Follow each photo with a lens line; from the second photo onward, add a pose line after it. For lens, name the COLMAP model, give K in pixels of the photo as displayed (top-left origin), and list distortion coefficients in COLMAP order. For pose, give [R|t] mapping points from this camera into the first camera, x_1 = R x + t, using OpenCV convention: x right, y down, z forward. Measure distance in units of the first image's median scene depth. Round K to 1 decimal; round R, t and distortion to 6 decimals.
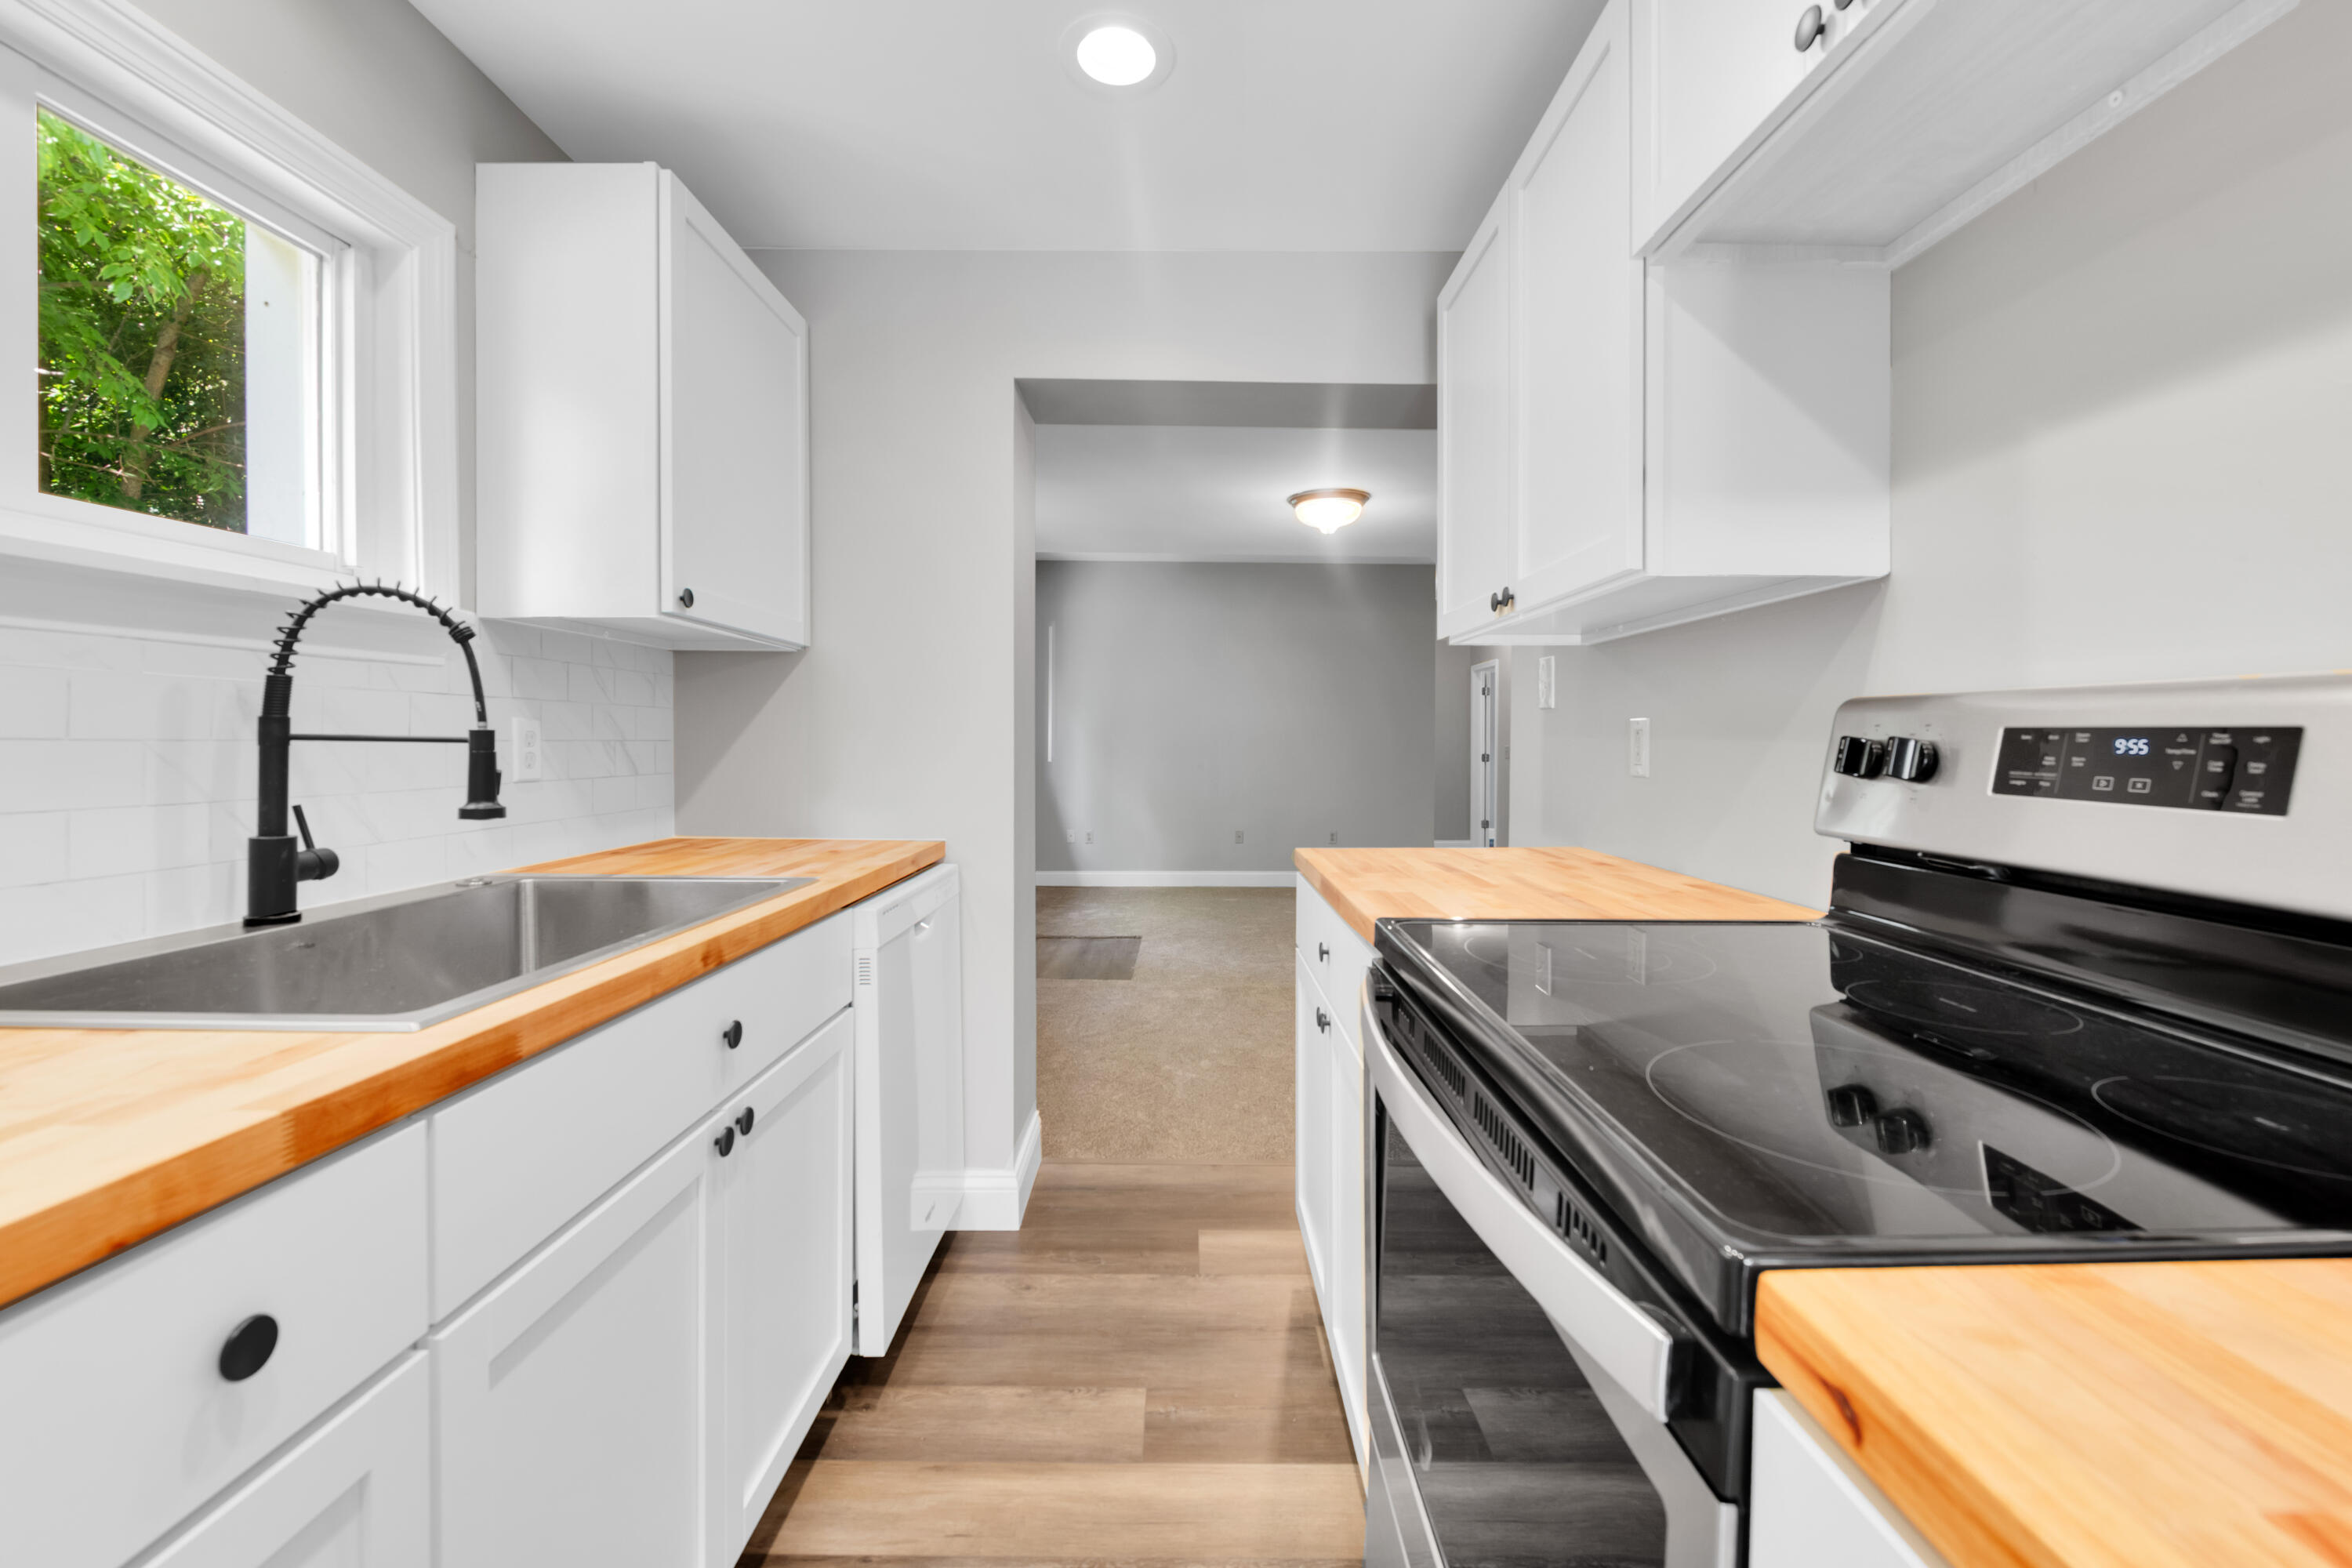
lens RADIAL K [[960.3, 0, 1178.2], [0, 960.3, 749.3], [0, 0, 1]] dist [0.000122, 0.000006]
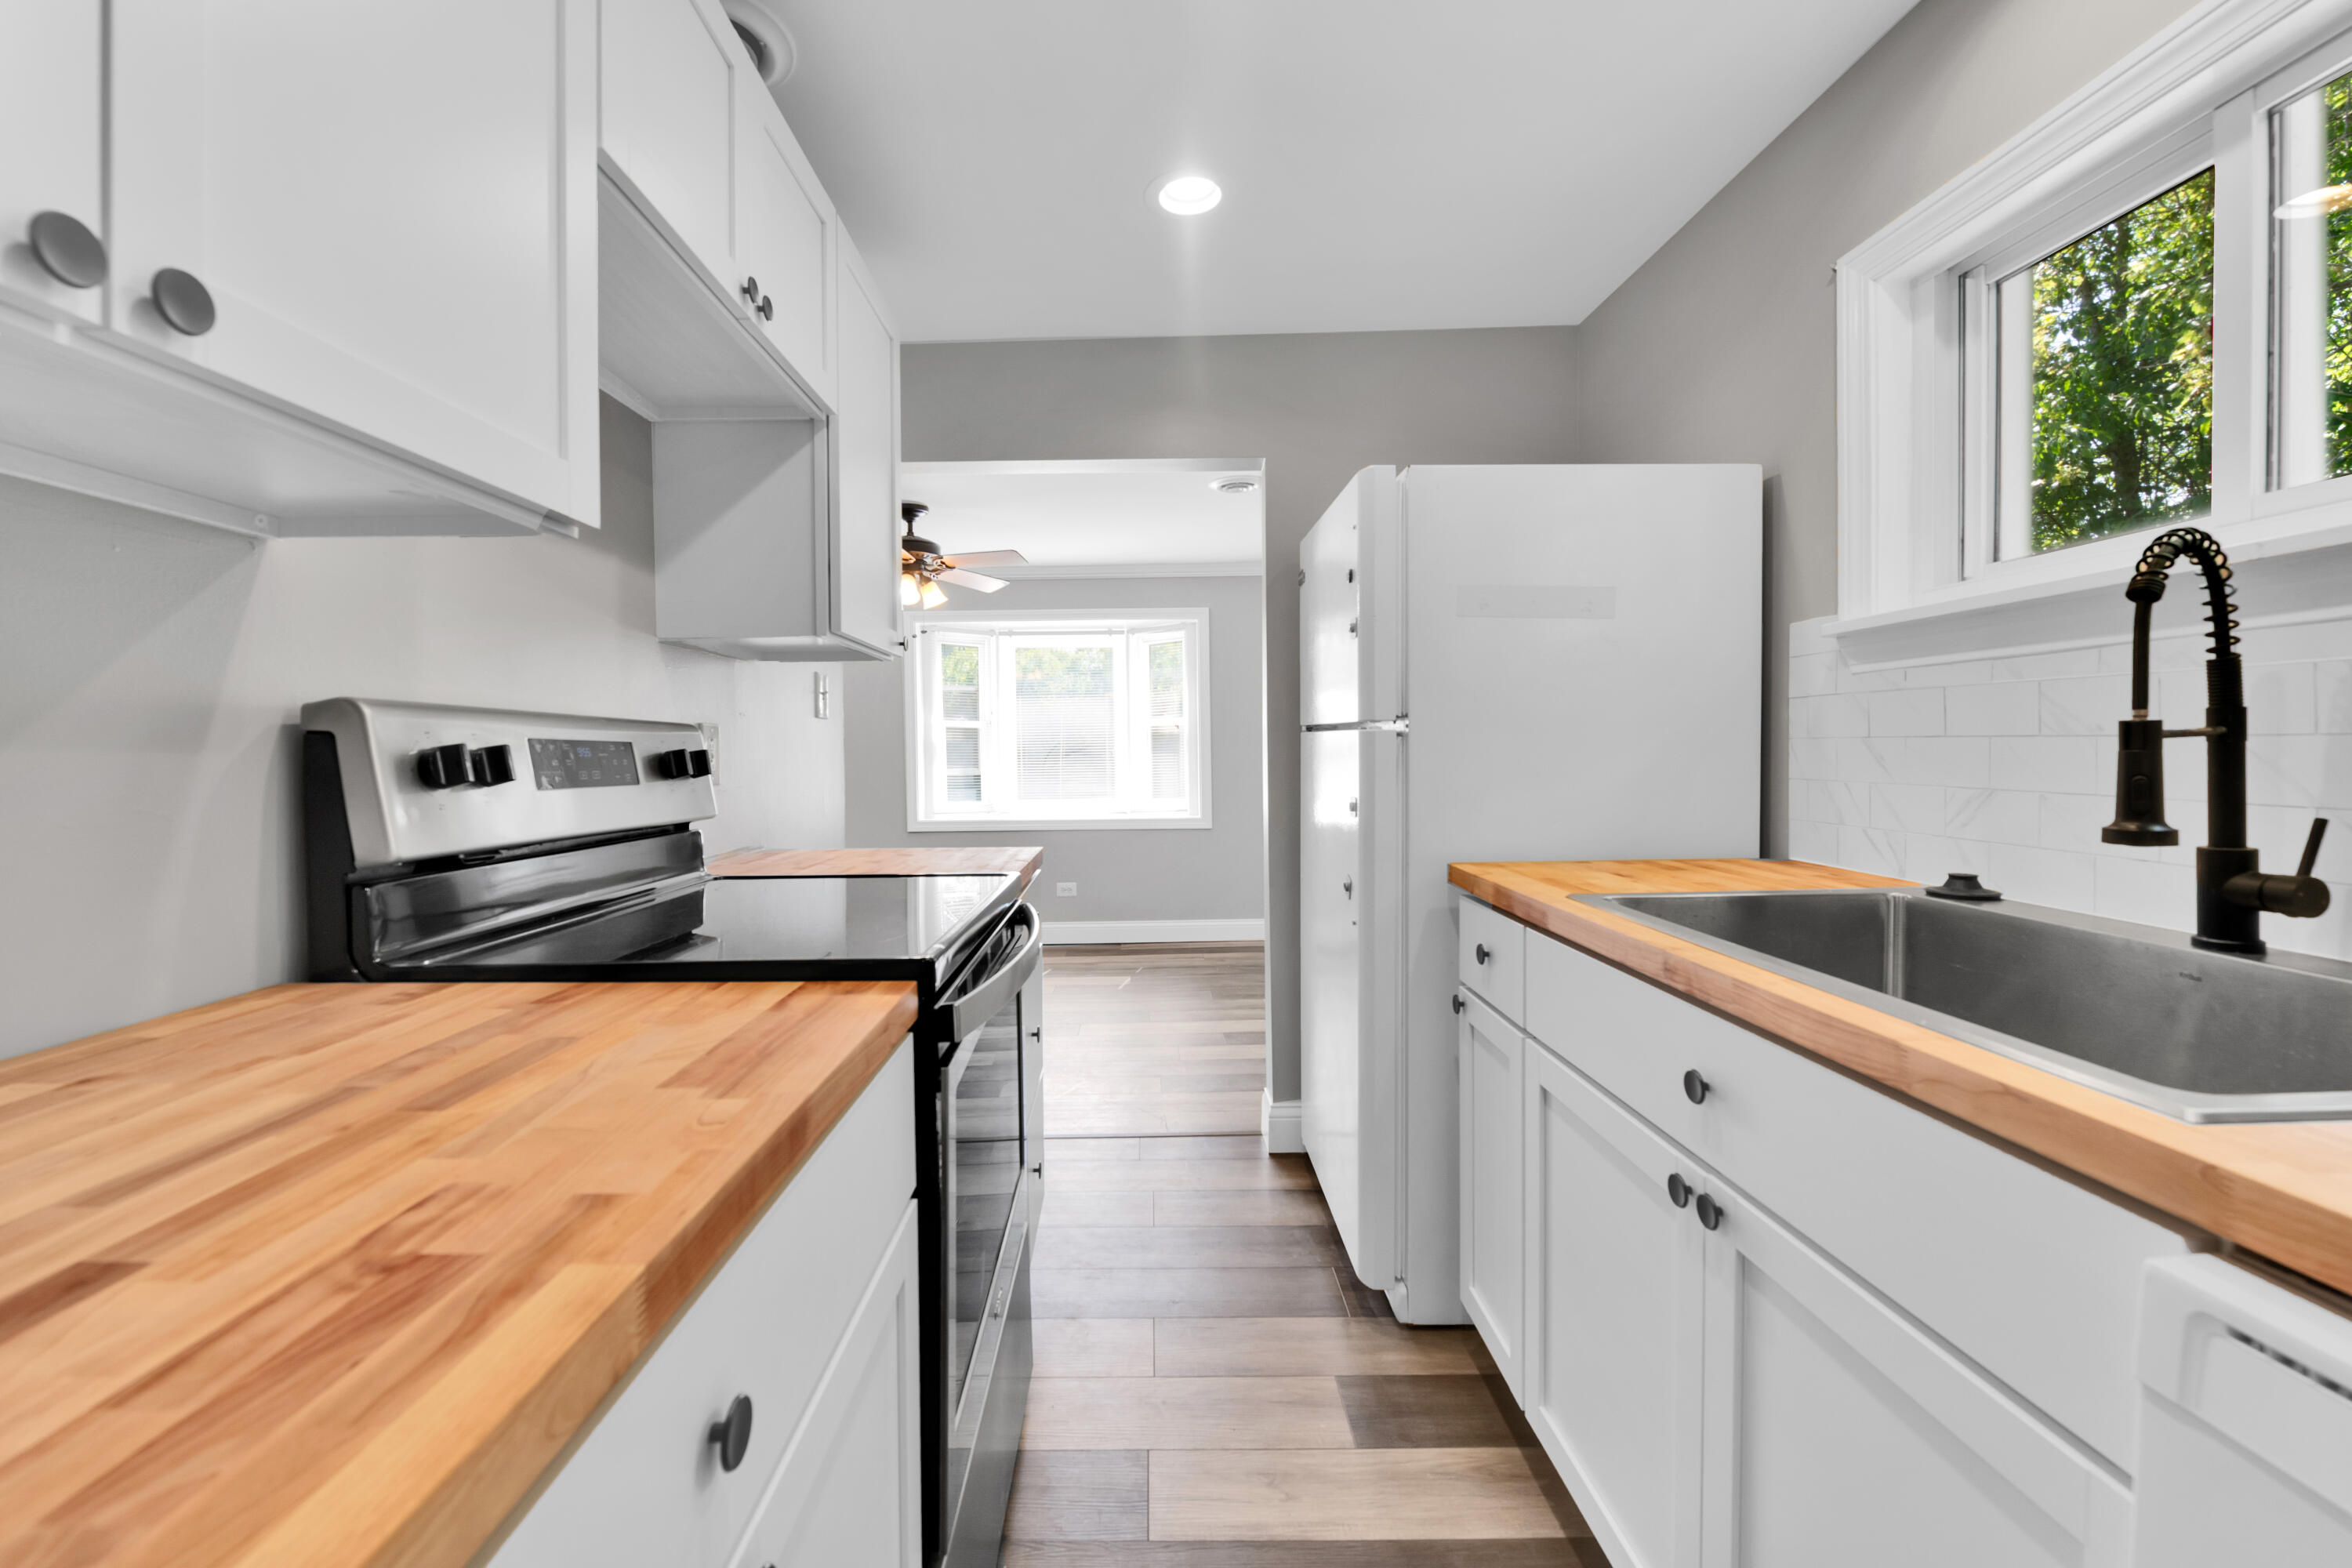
lens RADIAL K [[960.3, 0, 1178.2], [0, 960.3, 749.3], [0, 0, 1]] dist [0.000122, 0.000006]
pose [[-0.999276, 0.009988, -0.036712, 0.023043], [0.009620, 0.999902, 0.010179, -0.014755], [0.036810, 0.009818, -0.999274, 1.824370]]
